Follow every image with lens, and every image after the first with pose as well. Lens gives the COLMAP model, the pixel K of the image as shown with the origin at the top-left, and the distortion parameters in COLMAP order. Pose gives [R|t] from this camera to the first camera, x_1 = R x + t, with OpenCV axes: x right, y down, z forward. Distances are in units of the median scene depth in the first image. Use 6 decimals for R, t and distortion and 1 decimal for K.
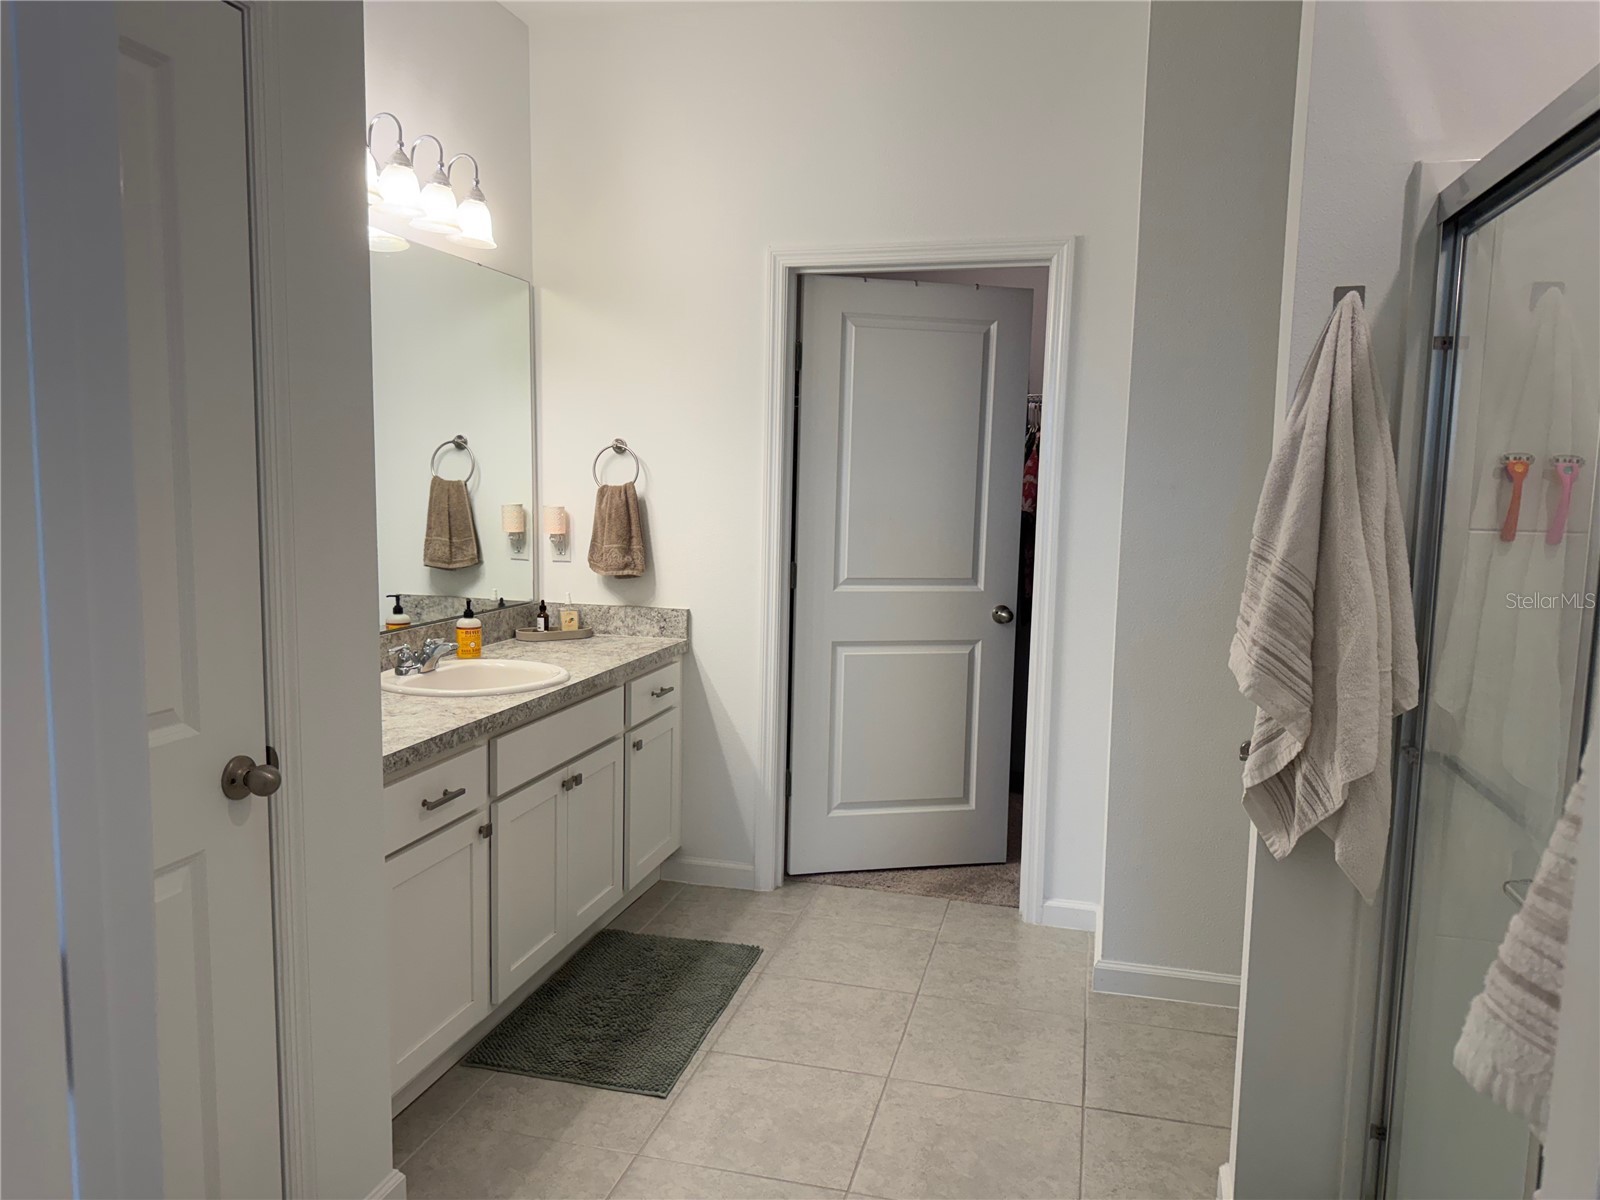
lens RADIAL K [[1117.3, 0, 802.3], [0, 1117.3, 603.2], [0, 0, 1]] dist [0.067955, -0.080154]
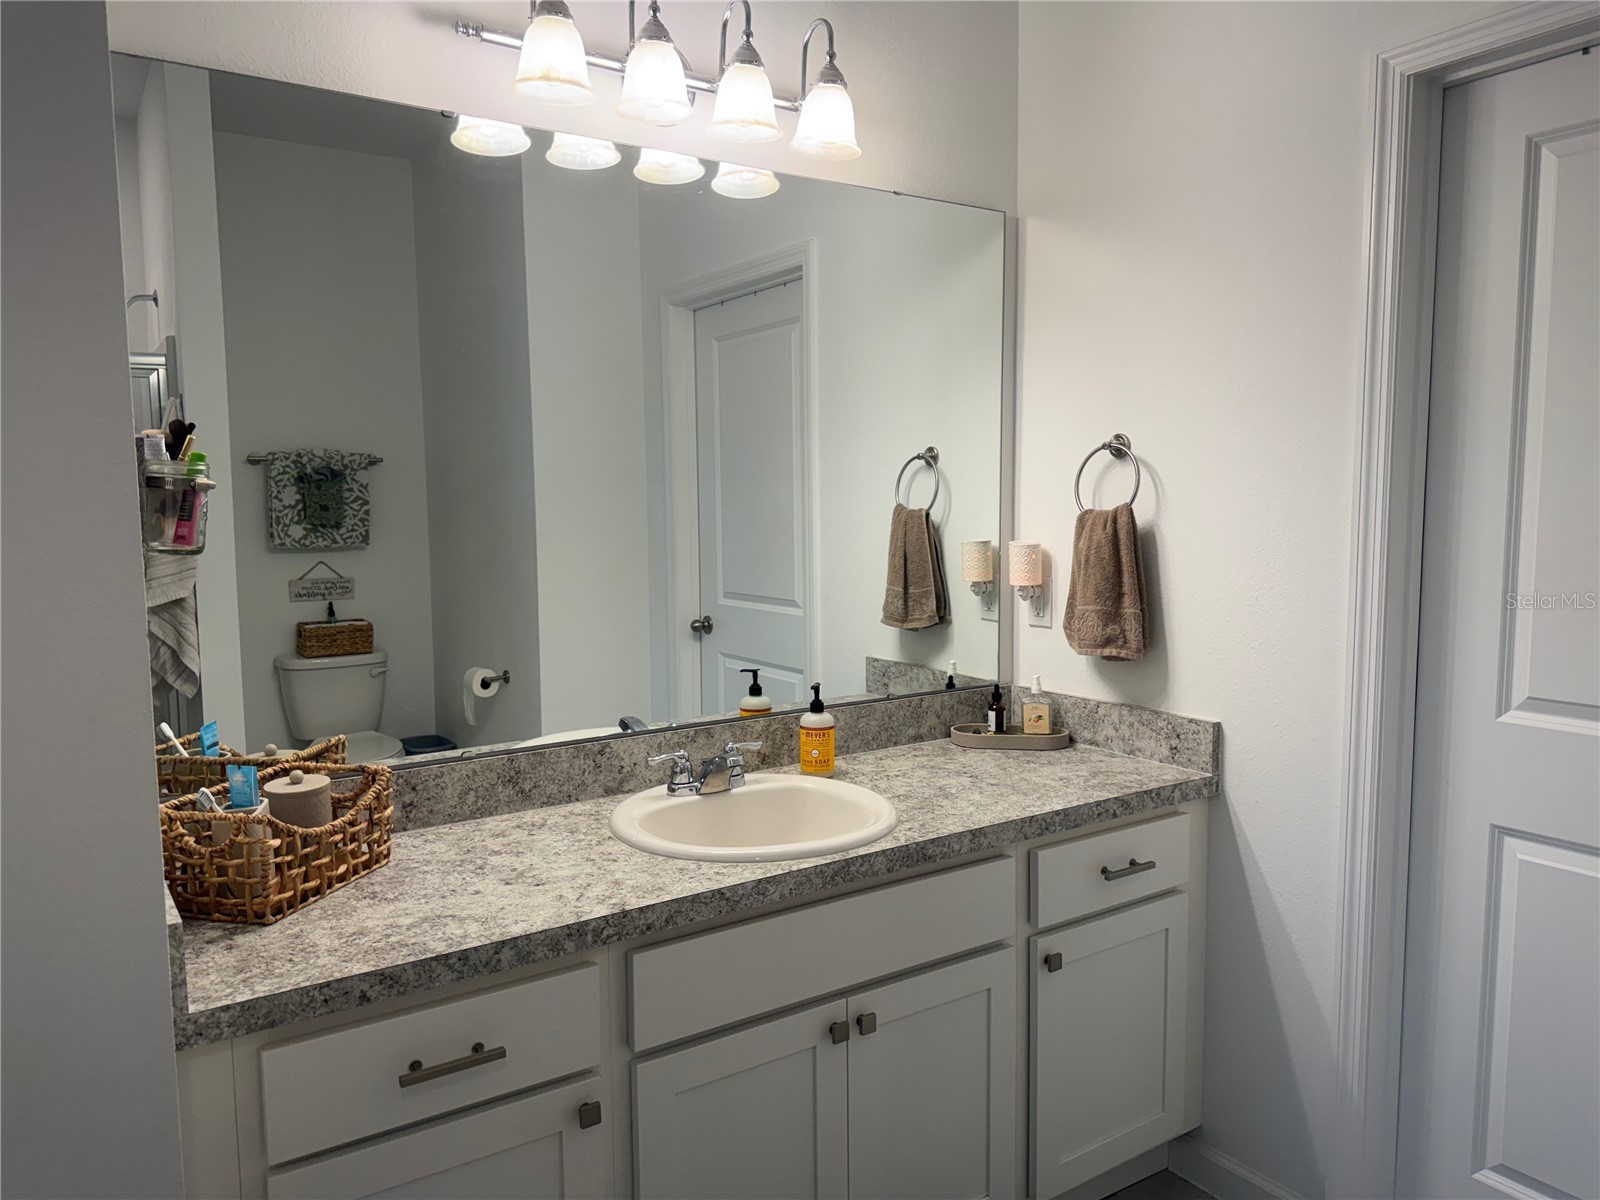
lens RADIAL K [[1073.4, 0, 789.9], [0, 1073.4, 601.9], [0, 0, 1]] dist [-0.002776, -0.026652]
pose [[0.736504, 0.035255, -0.675514, 0.106637], [-0.051026, 0.998691, -0.003511, -0.043414], [0.674506, 0.037055, 0.737339, 0.446549]]
